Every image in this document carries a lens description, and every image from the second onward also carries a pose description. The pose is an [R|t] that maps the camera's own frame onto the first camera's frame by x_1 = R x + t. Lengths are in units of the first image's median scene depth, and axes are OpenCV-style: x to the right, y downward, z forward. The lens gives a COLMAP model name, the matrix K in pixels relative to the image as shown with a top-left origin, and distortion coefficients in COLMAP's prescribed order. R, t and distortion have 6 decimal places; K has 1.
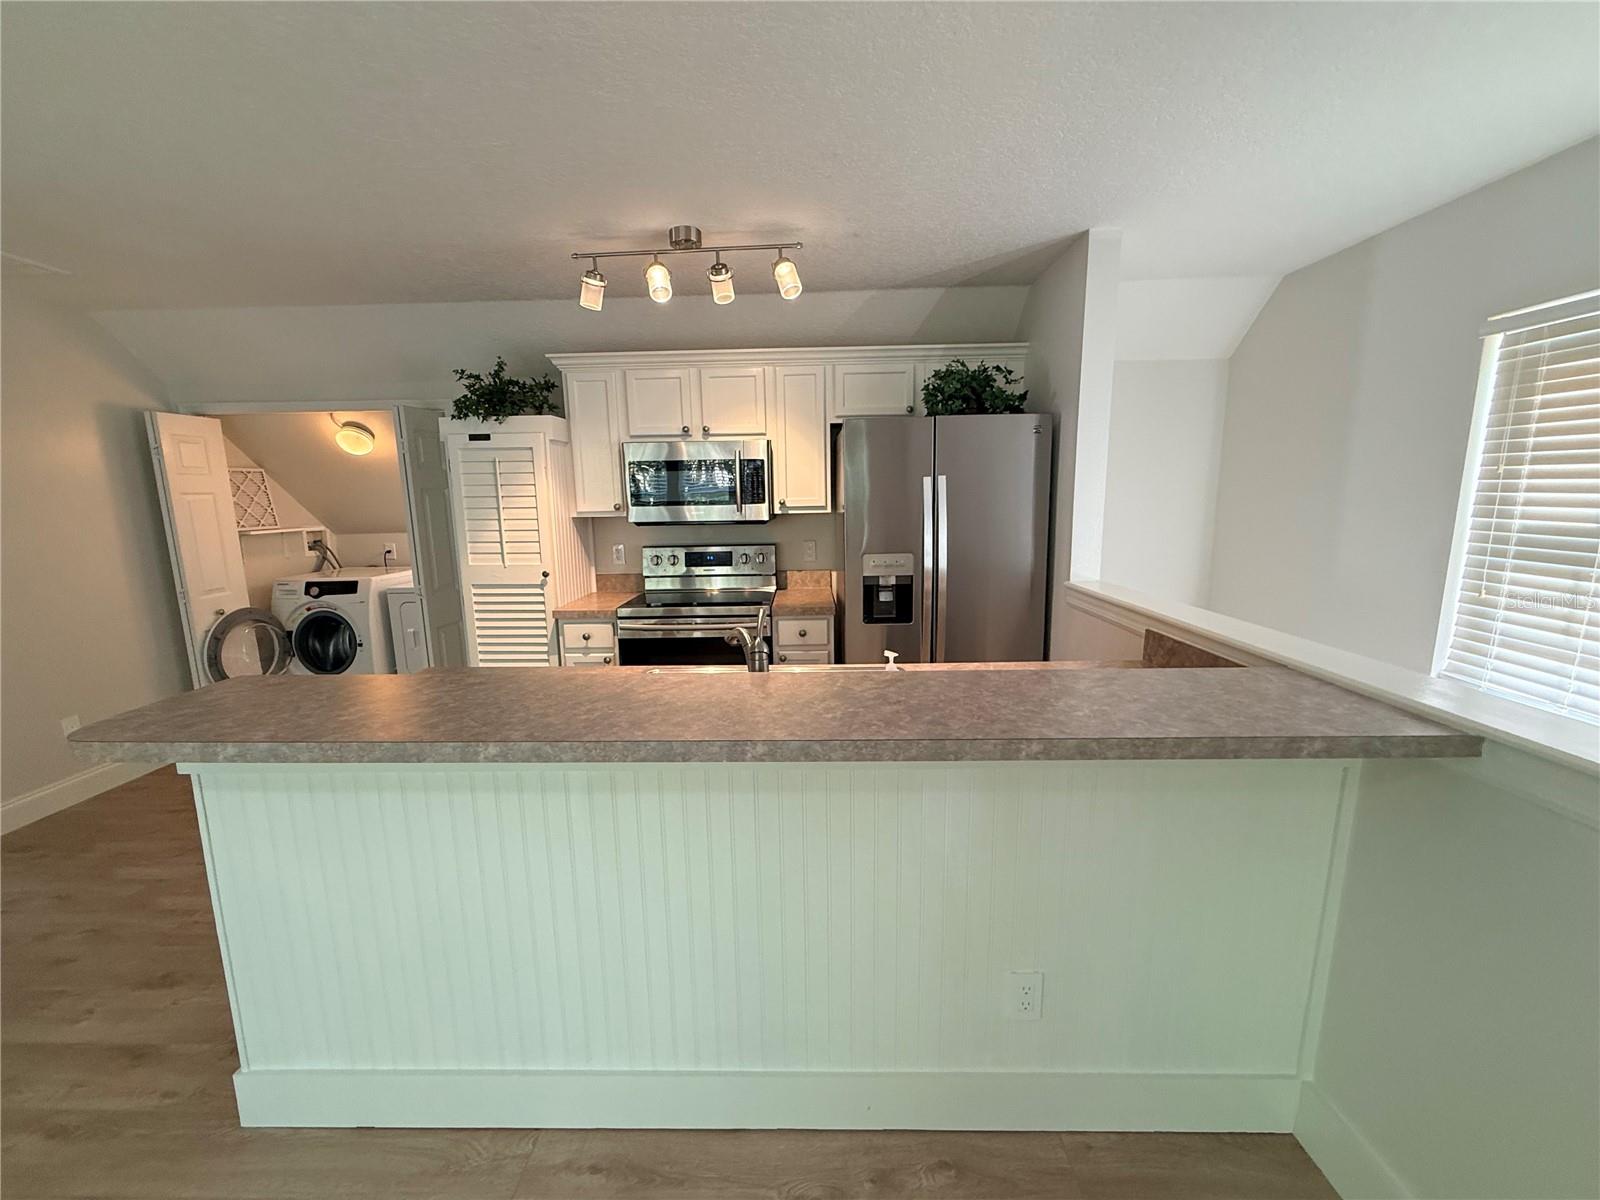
lens RADIAL K [[638.8, 0, 796.9], [0, 638.8, 599.8], [0, 0, 1]] dist [0.000194, -0.000481]
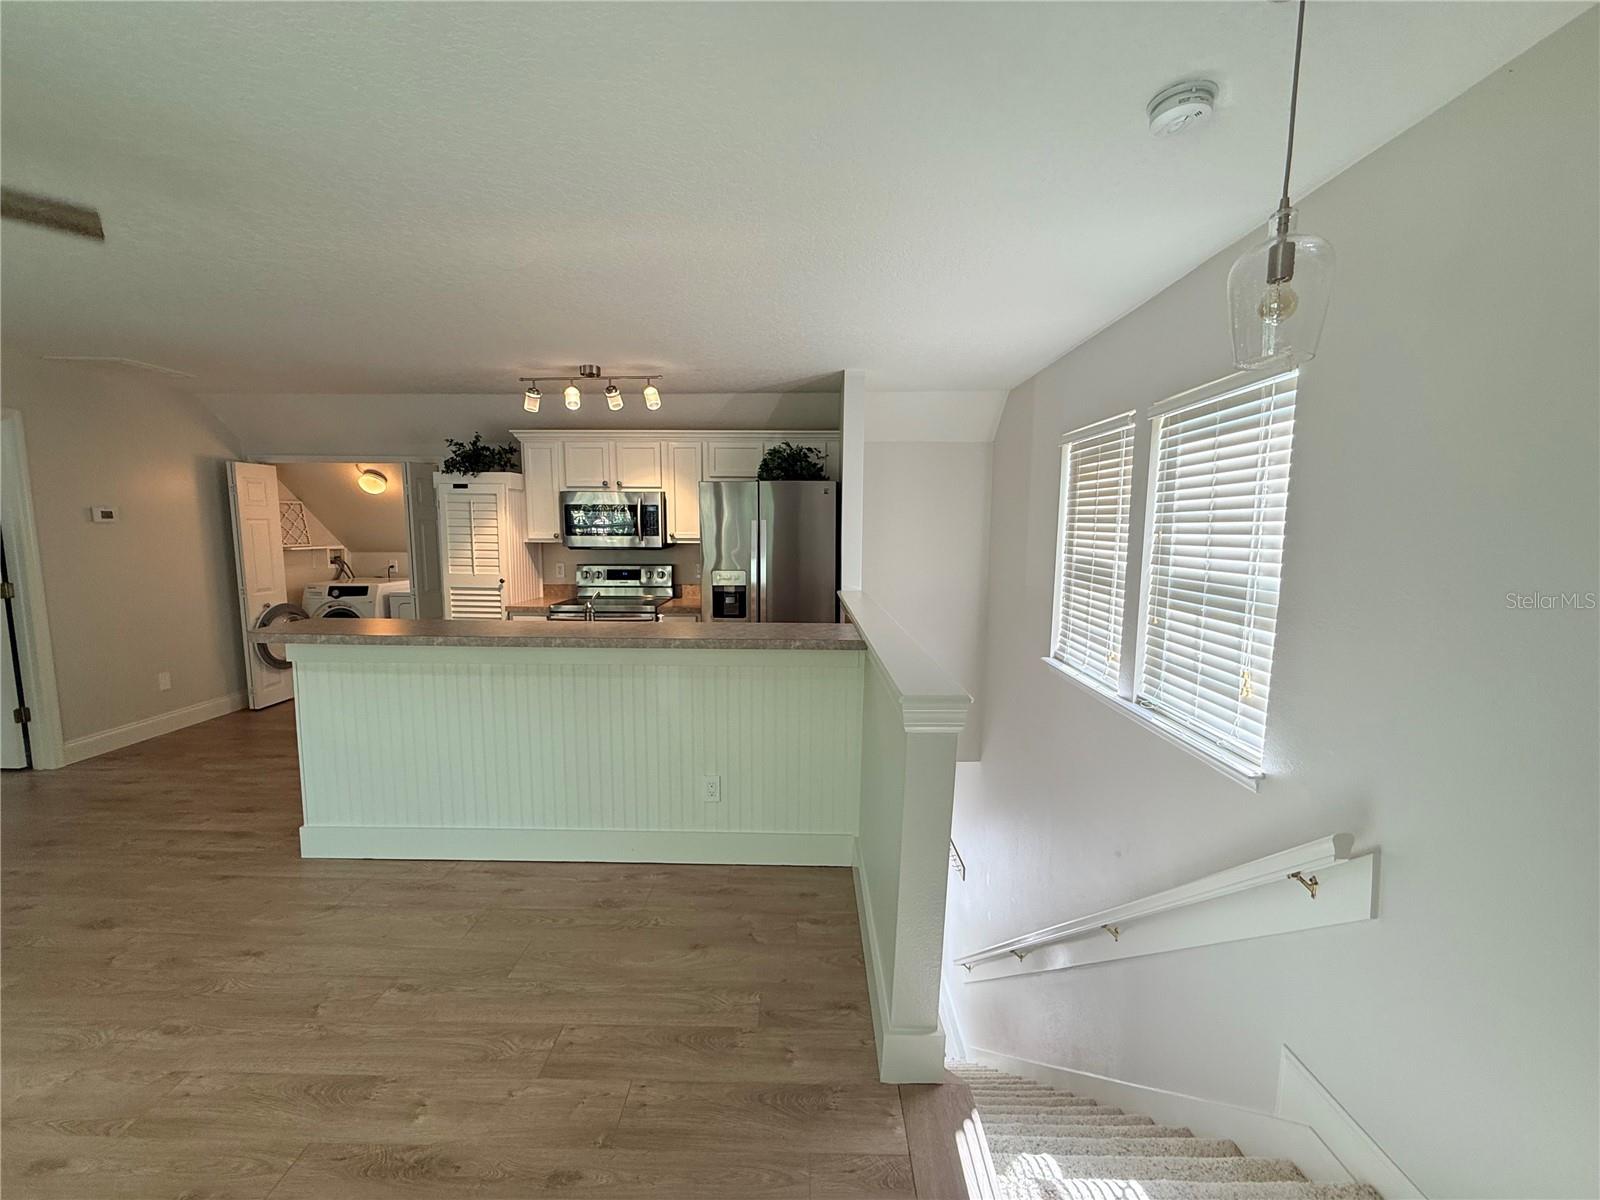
lens RADIAL K [[638.8, 0, 796.9], [0, 638.8, 599.8], [0, 0, 1]] dist [0.000194, -0.000481]
pose [[0.999745, 0.022296, 0.003492, 0.262624], [-0.022079, 0.998340, -0.053201, 0.063371], [-0.004672, 0.053110, 0.998578, -0.431191]]
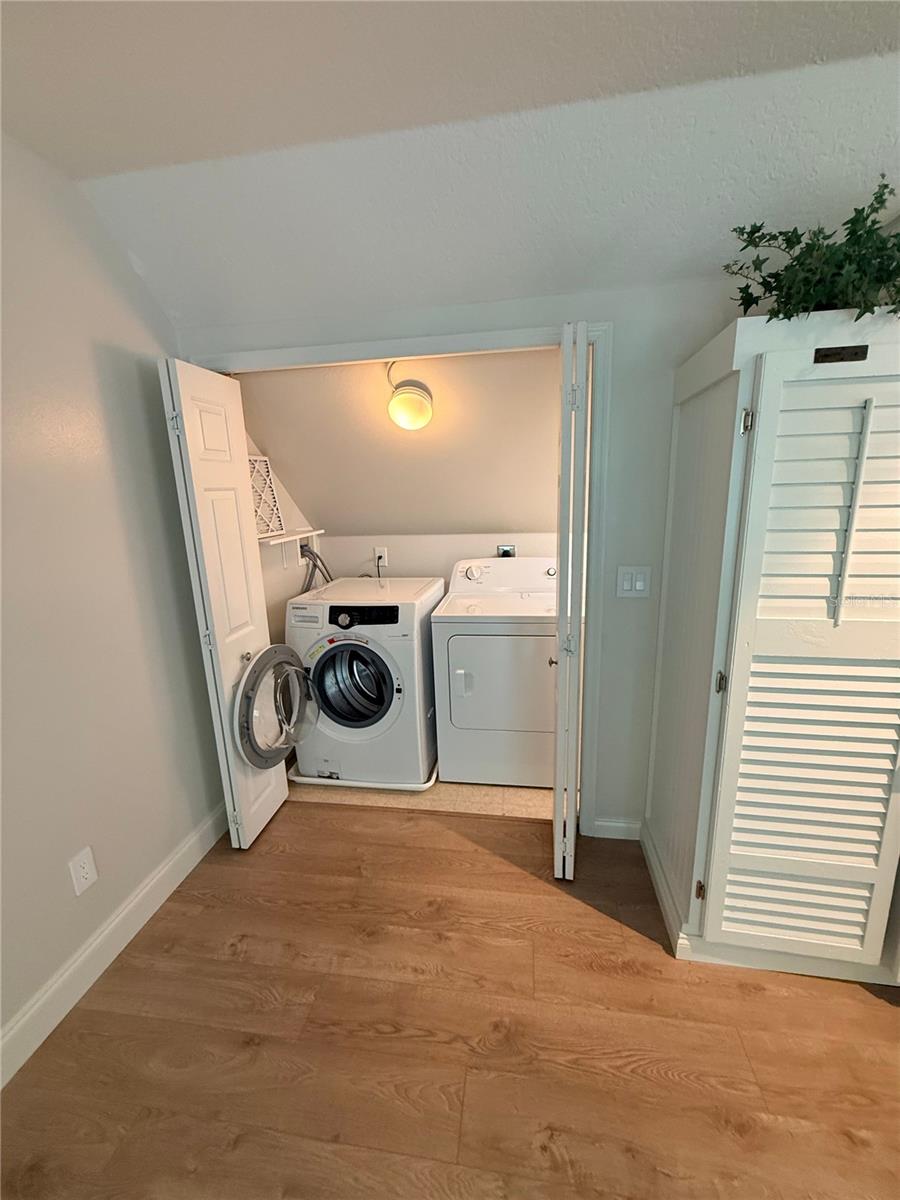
lens RADIAL K [[479.1, 0, 449.9], [0, 479.1, 596.5], [0, 0, 1]] dist [0.000194, -0.000481]
pose [[0.990831, 0.014848, -0.134292, -0.698183], [-0.007321, 0.998383, 0.056374, -0.091606], [0.134912, -0.054874, 0.989337, 0.580415]]
